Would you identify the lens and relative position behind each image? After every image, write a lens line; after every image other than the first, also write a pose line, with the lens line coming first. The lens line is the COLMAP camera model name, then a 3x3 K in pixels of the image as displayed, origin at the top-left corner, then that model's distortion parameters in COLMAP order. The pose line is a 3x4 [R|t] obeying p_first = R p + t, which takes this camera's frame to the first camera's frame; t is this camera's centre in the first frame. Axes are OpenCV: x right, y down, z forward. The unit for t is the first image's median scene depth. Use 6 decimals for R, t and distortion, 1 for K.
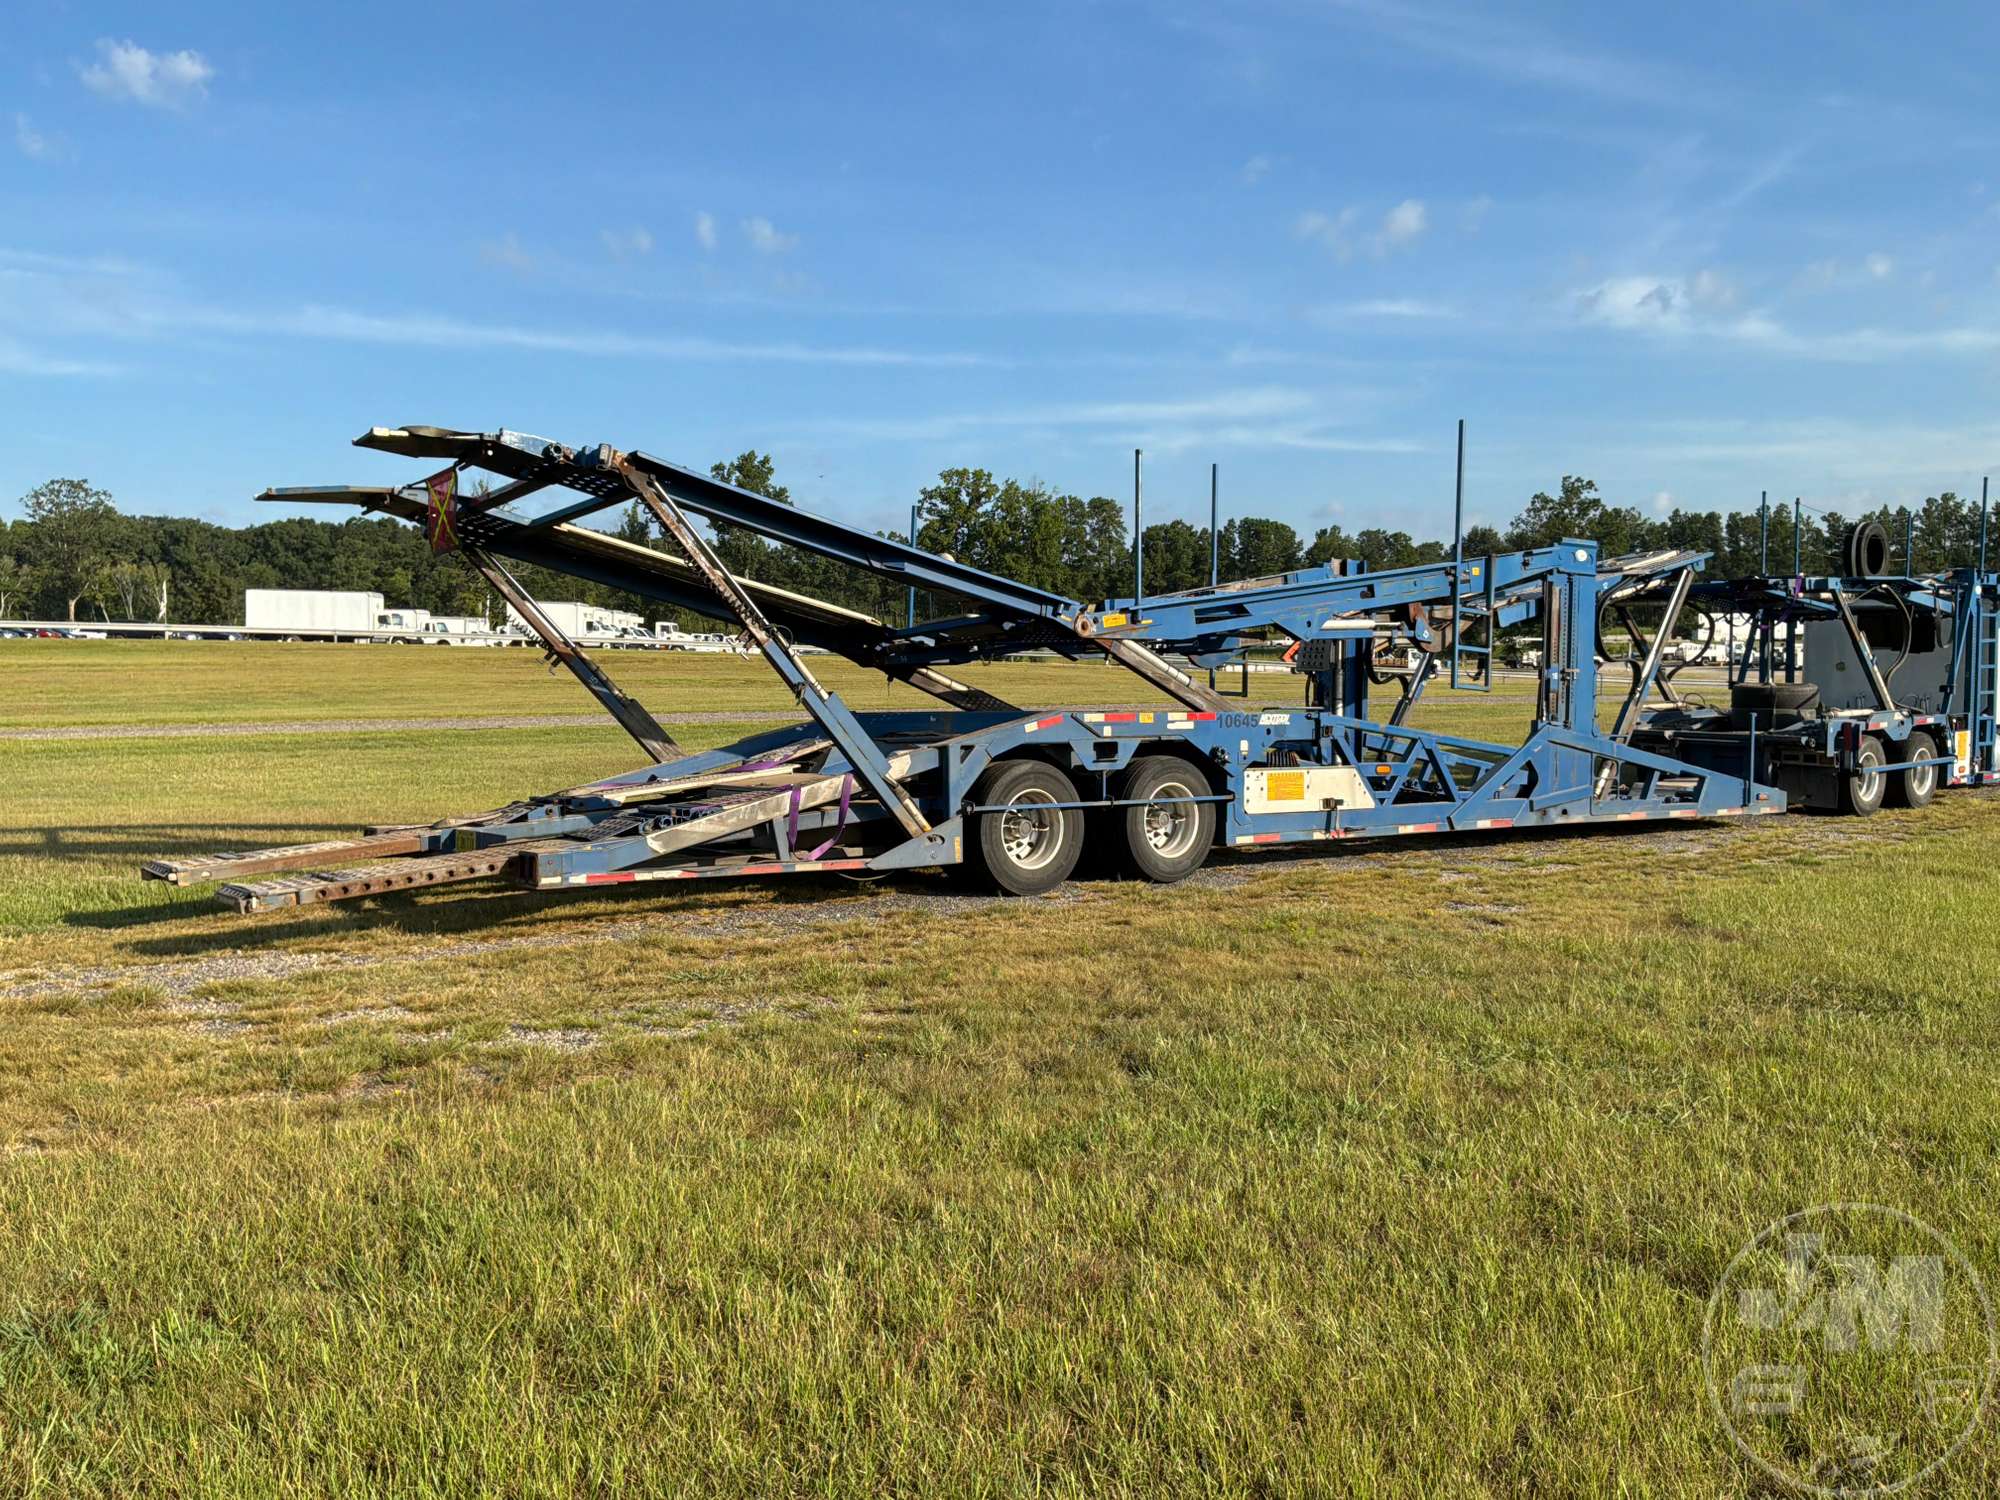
lens RADIAL K [[1664.8, 0, 1007.1], [0, 1664.8, 750.5], [0, 0, 1]] dist [0.126372, -0.266345]
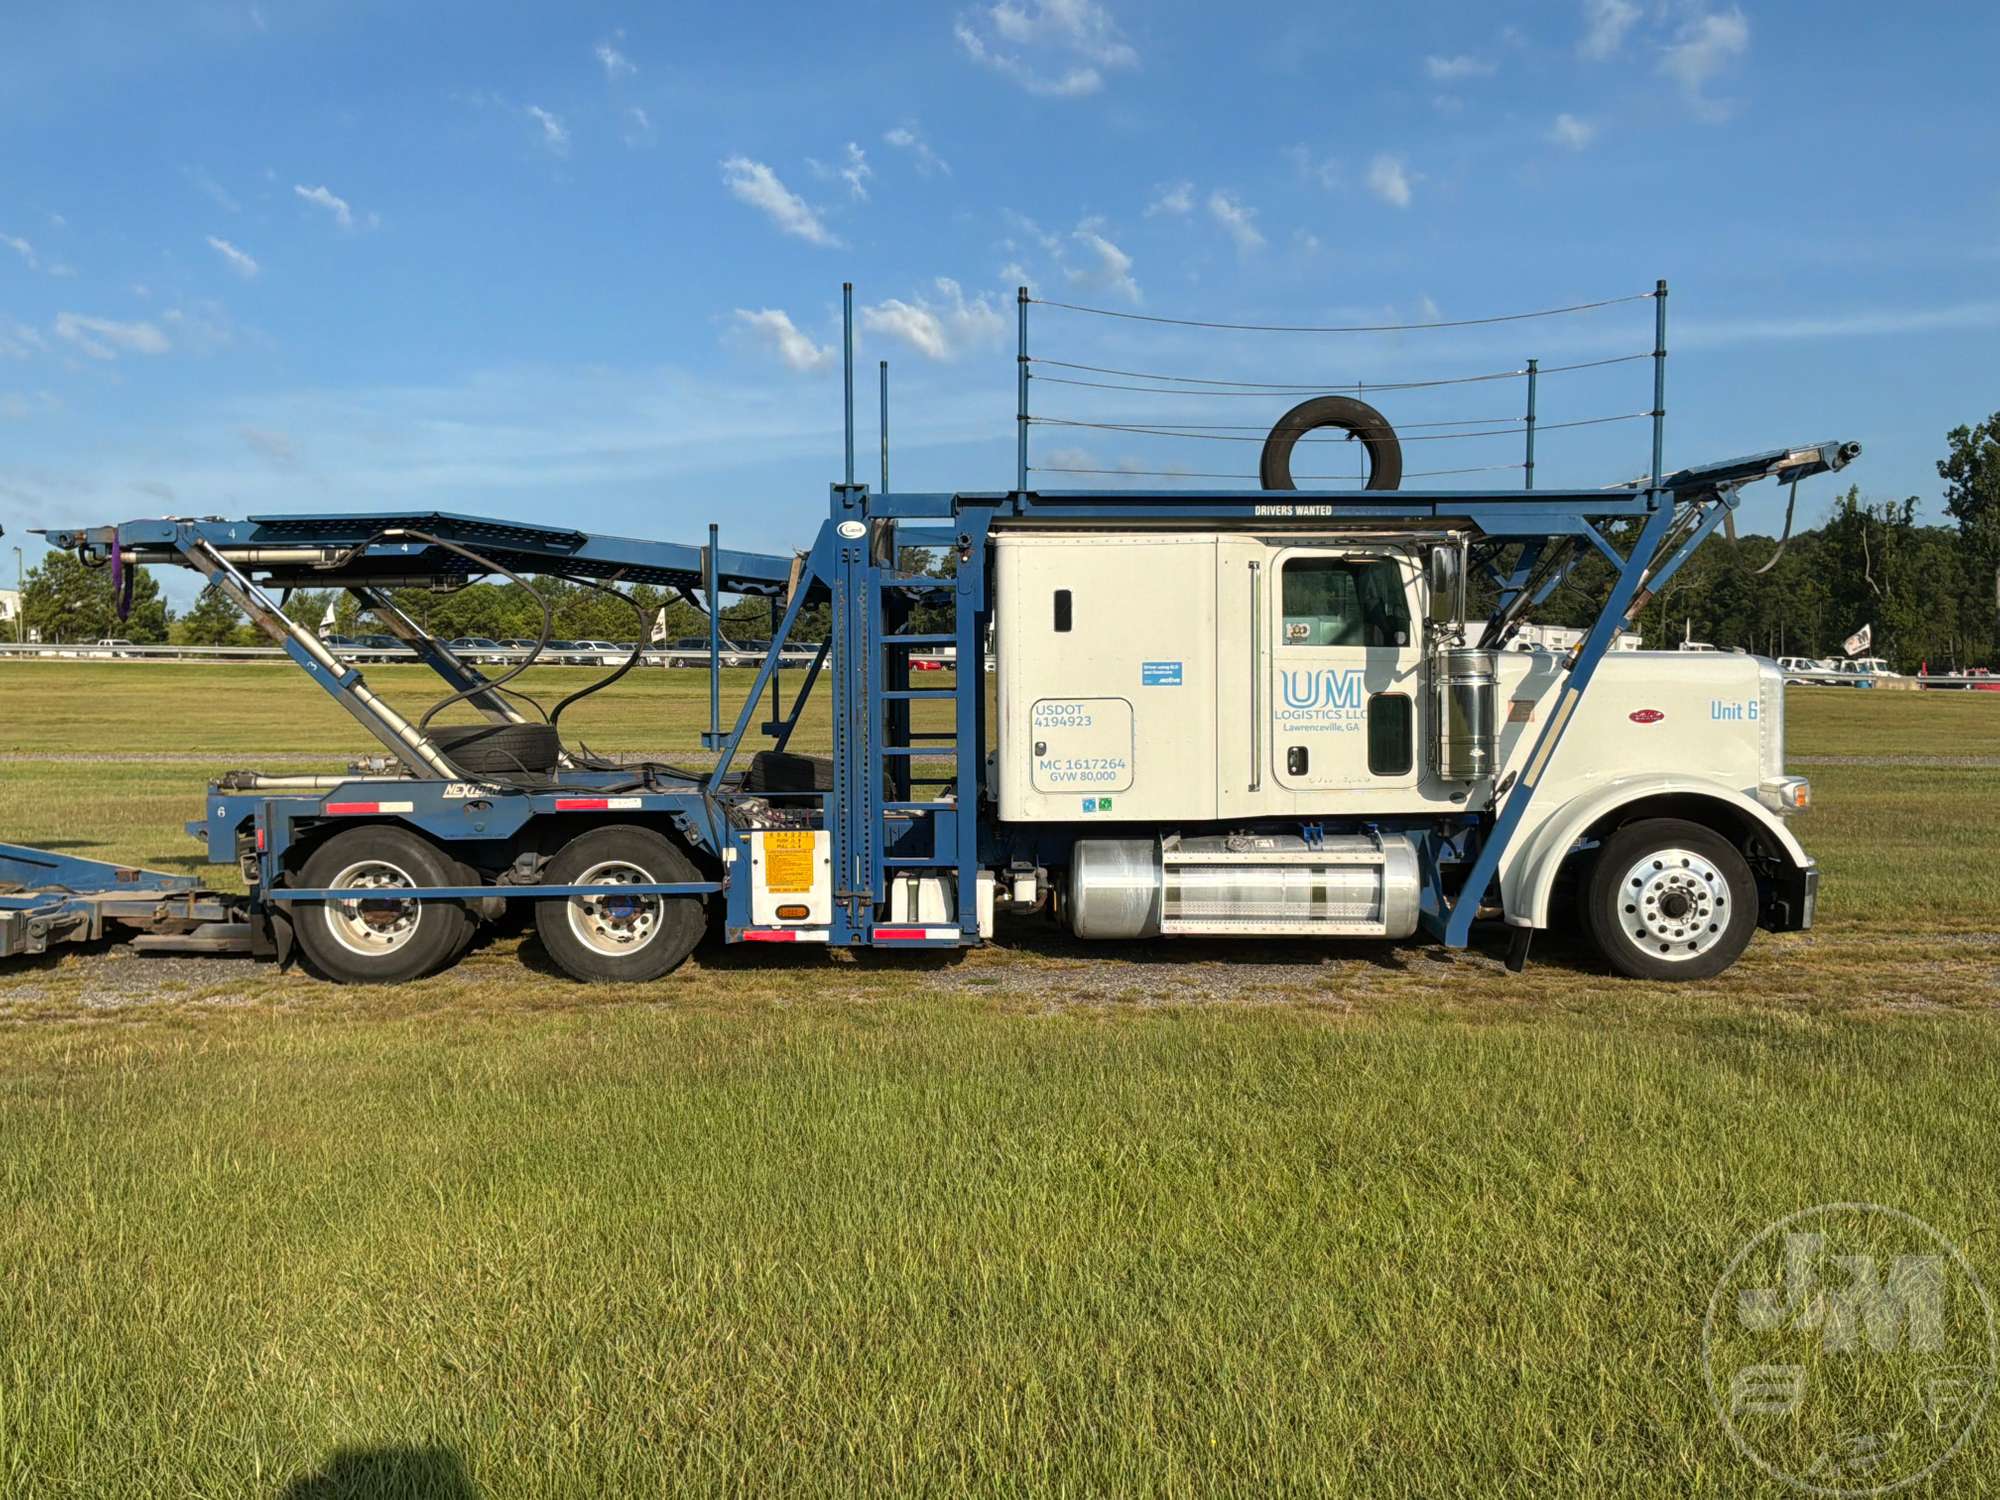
lens RADIAL K [[1963.5, 0, 1000.0], [0, 1963.5, 750.0], [0, 0, 1]] dist [0.151441, -0.345642]
pose [[0.764888, 0.021115, -0.643817, 0.308610], [-0.037413, 0.999232, -0.011678, -0.009520], [0.643075, 0.033019, 0.765091, 0.196764]]
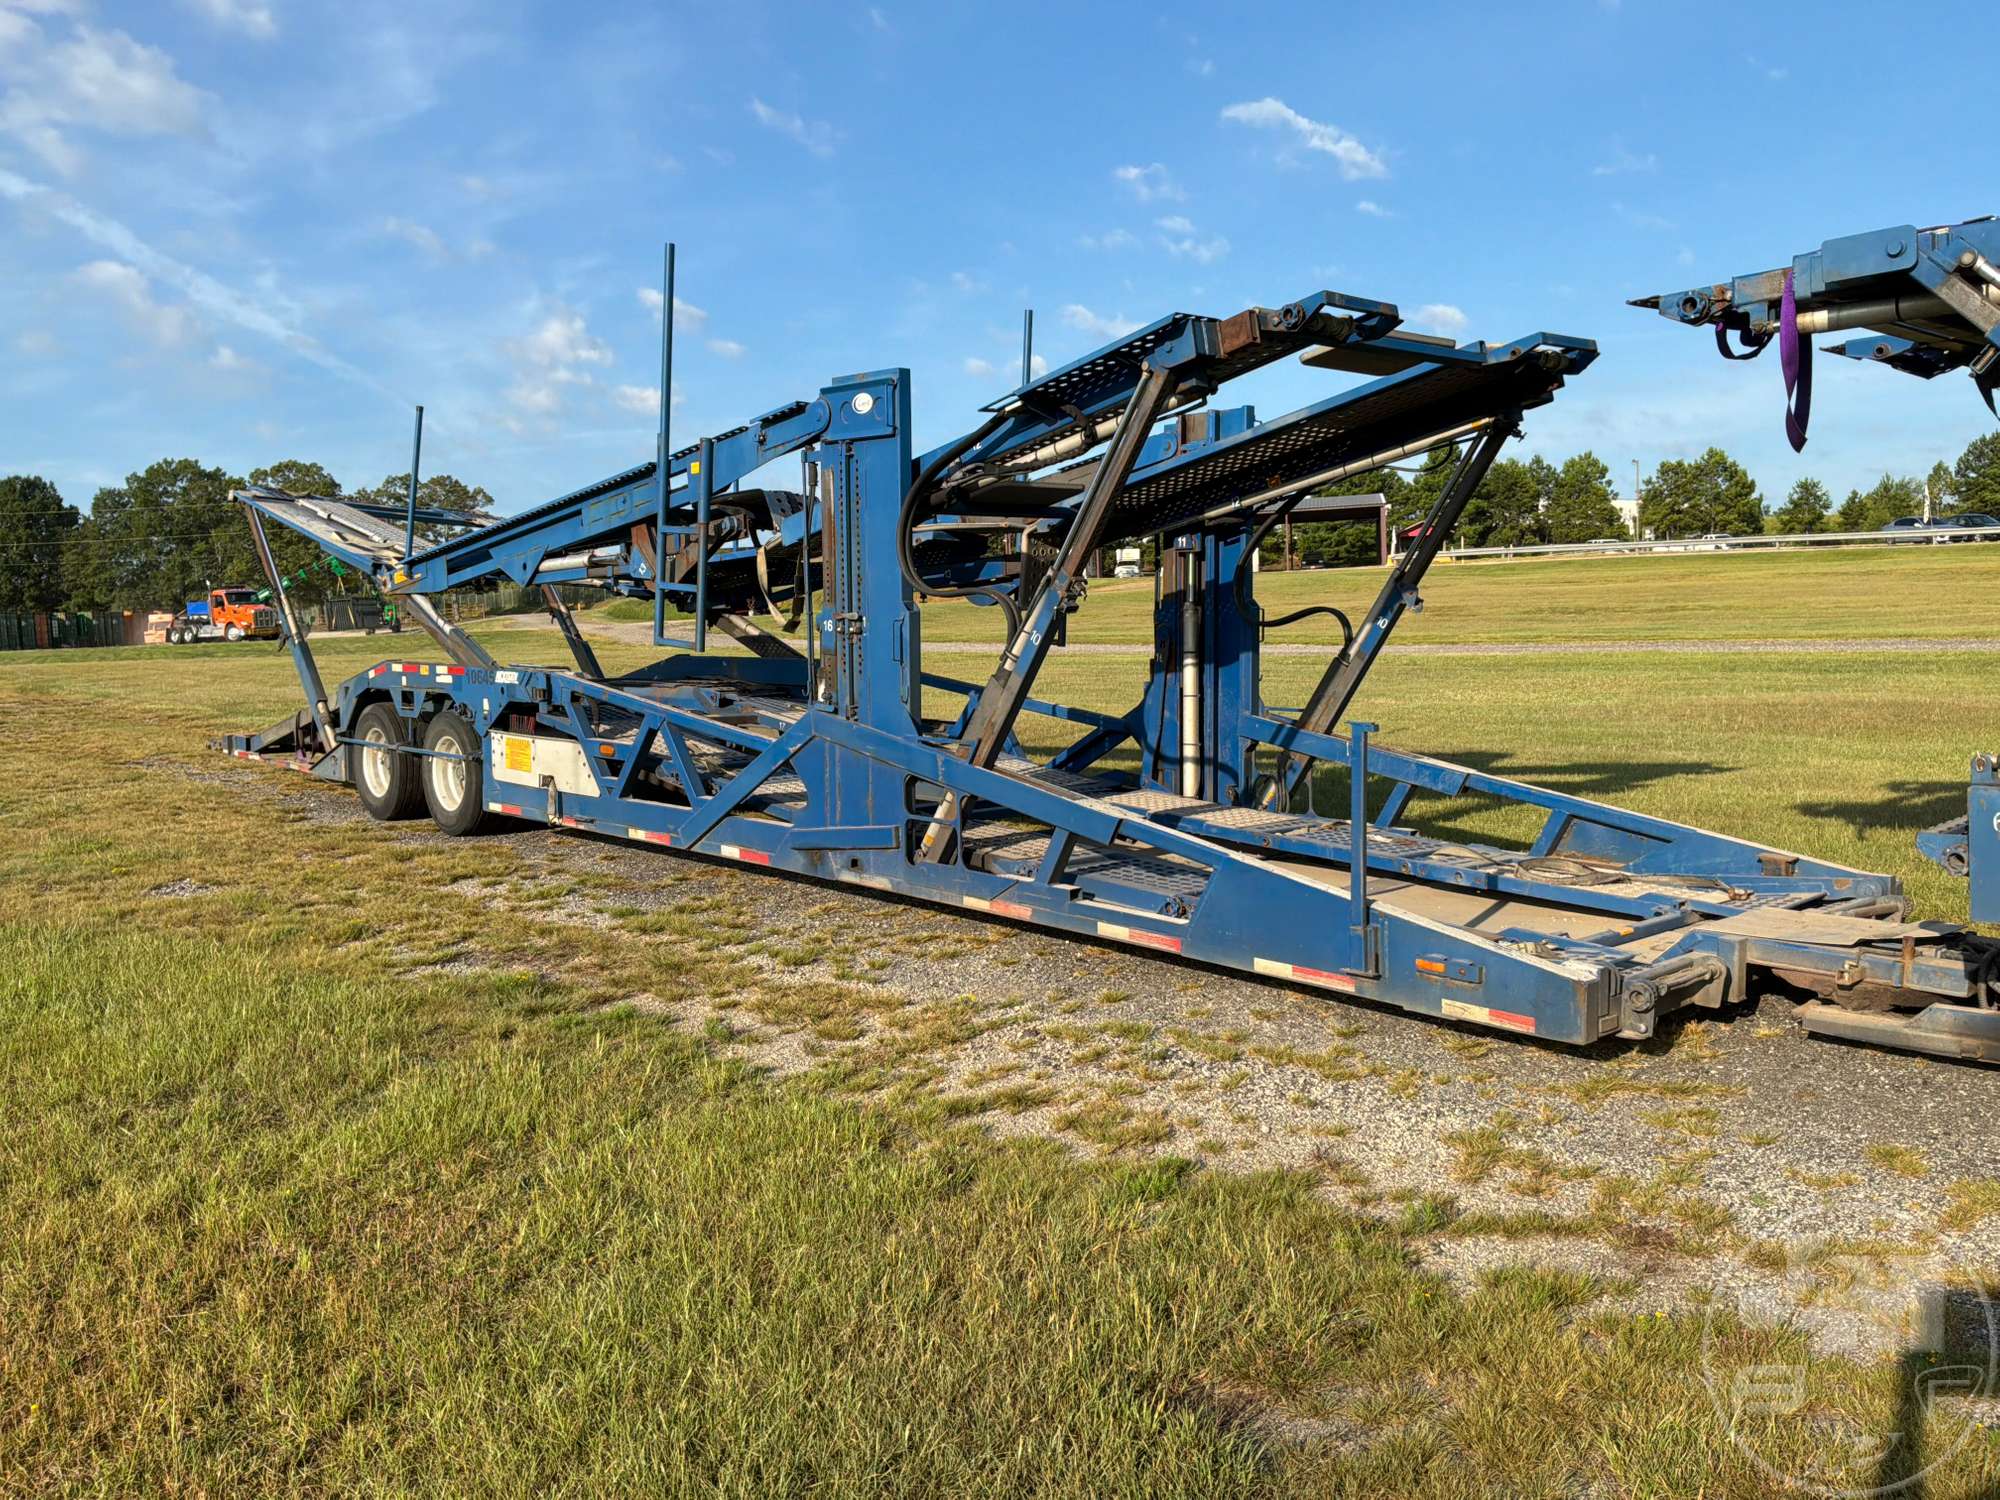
lens RADIAL K [[1657.8, 0, 1007.2], [0, 1657.8, 739.7], [0, 0, 1]] dist [0.137918, -0.283946]
pose [[0.057311, 0.079181, -0.995211, 0.210733], [-0.018499, 0.996763, 0.078239, -0.011929], [0.998185, 0.013927, 0.058591, 0.241094]]
